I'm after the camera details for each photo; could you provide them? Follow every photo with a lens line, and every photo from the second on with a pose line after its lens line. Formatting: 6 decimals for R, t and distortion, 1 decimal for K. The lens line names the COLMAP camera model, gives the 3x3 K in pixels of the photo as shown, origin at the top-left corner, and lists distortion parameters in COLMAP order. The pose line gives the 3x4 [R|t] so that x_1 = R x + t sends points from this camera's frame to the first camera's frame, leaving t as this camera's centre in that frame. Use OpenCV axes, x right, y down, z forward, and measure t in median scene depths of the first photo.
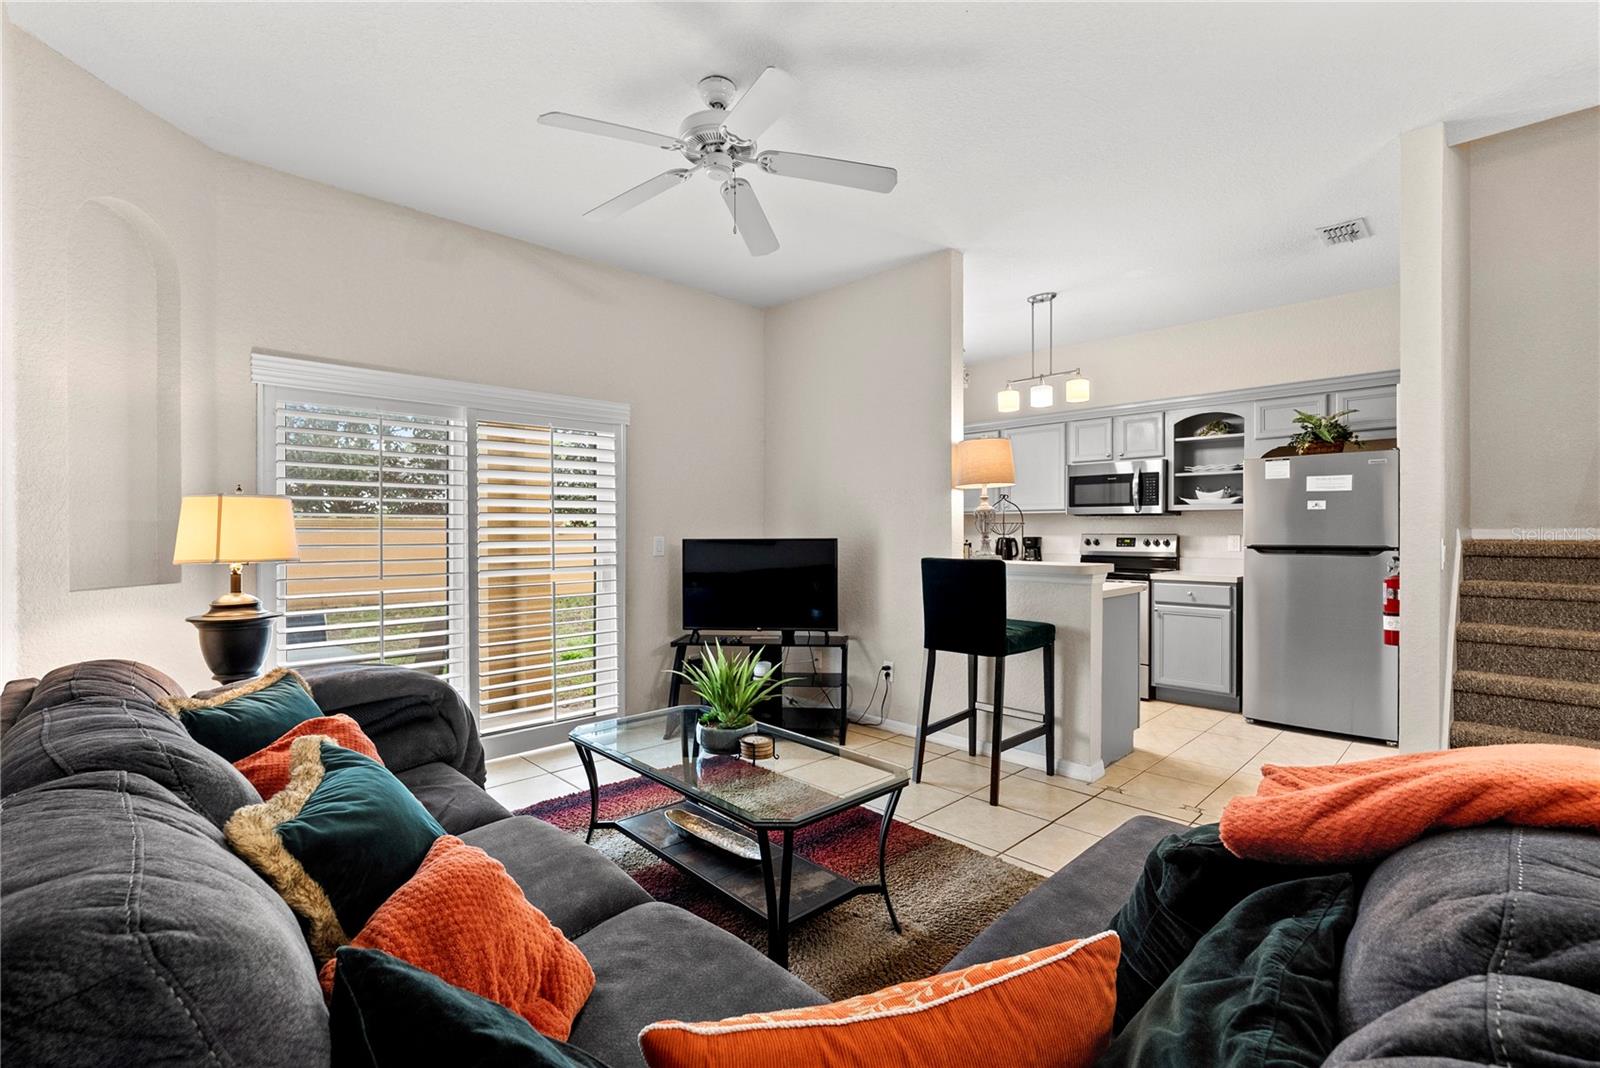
lens RADIAL K [[719.3, 0, 801.0], [0, 719.3, 532.8], [0, 0, 1]] dist [-0.009254, 0.002626]
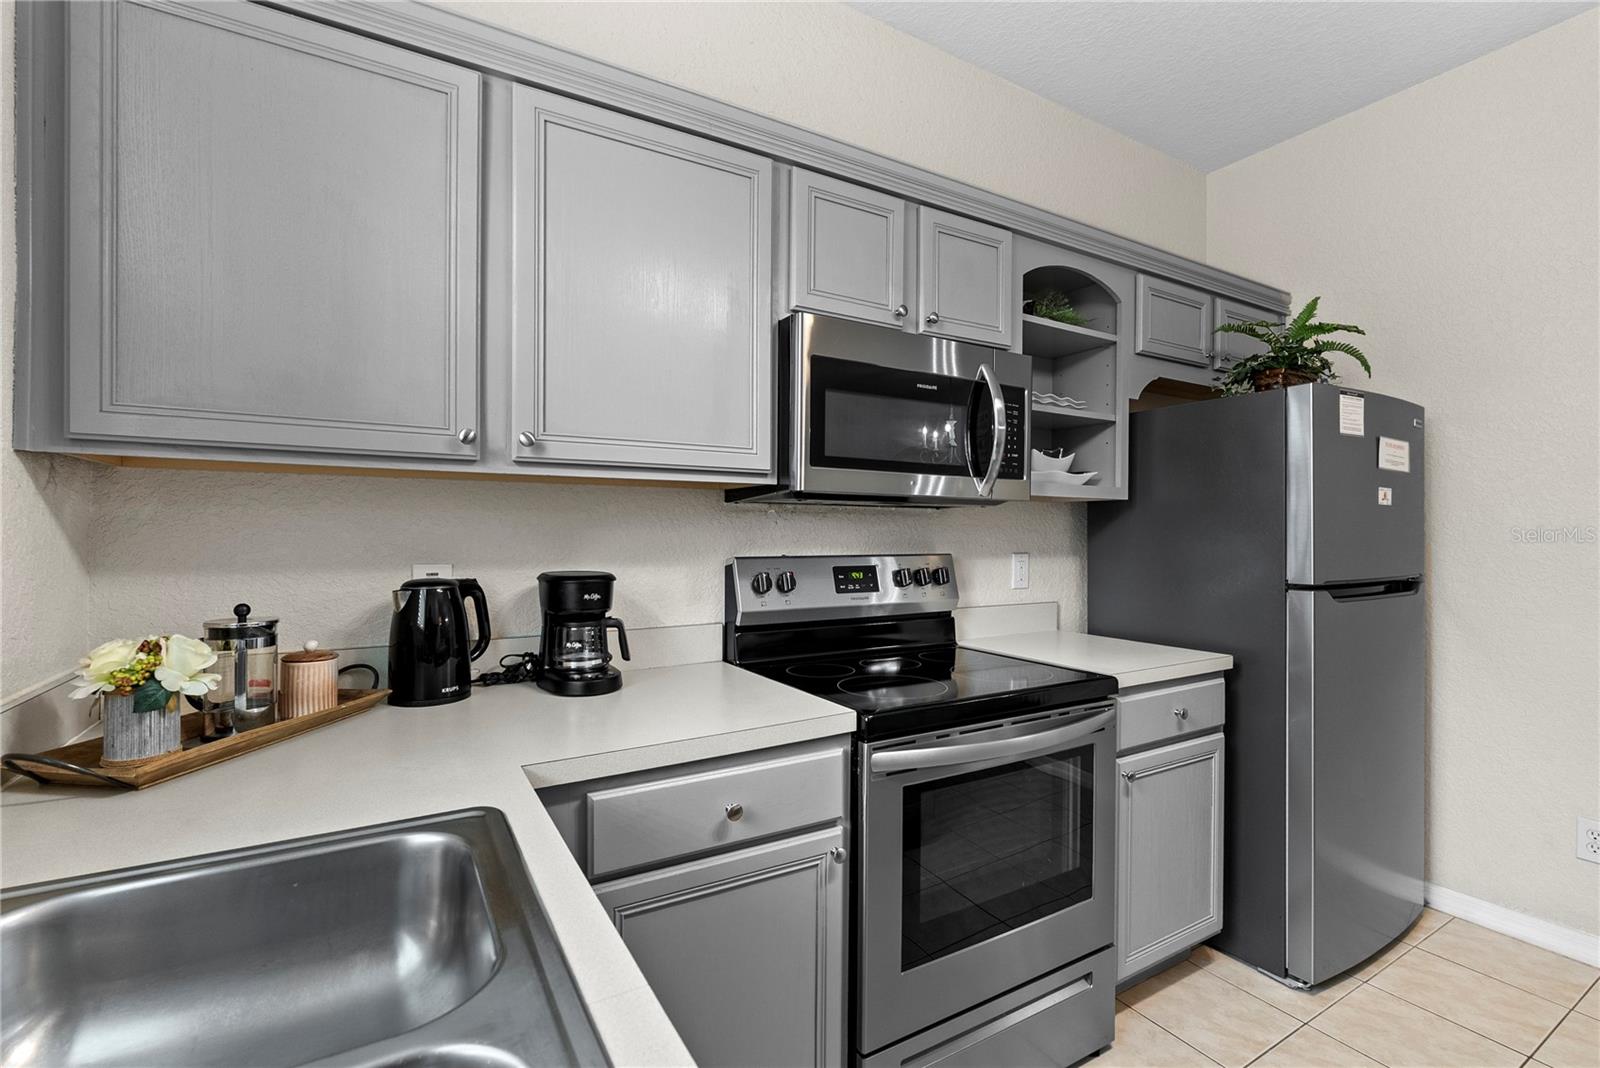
lens RADIAL K [[719.3, 0, 798.1], [0, 719.3, 545.4], [0, 0, 1]] dist [-0.009254, 0.002626]
pose [[0.239916, -0.014729, 0.970682, 0.118029], [-0.000500, 0.999883, 0.015295, -0.010059], [-0.970793, -0.004155, 0.239881, 1.080052]]
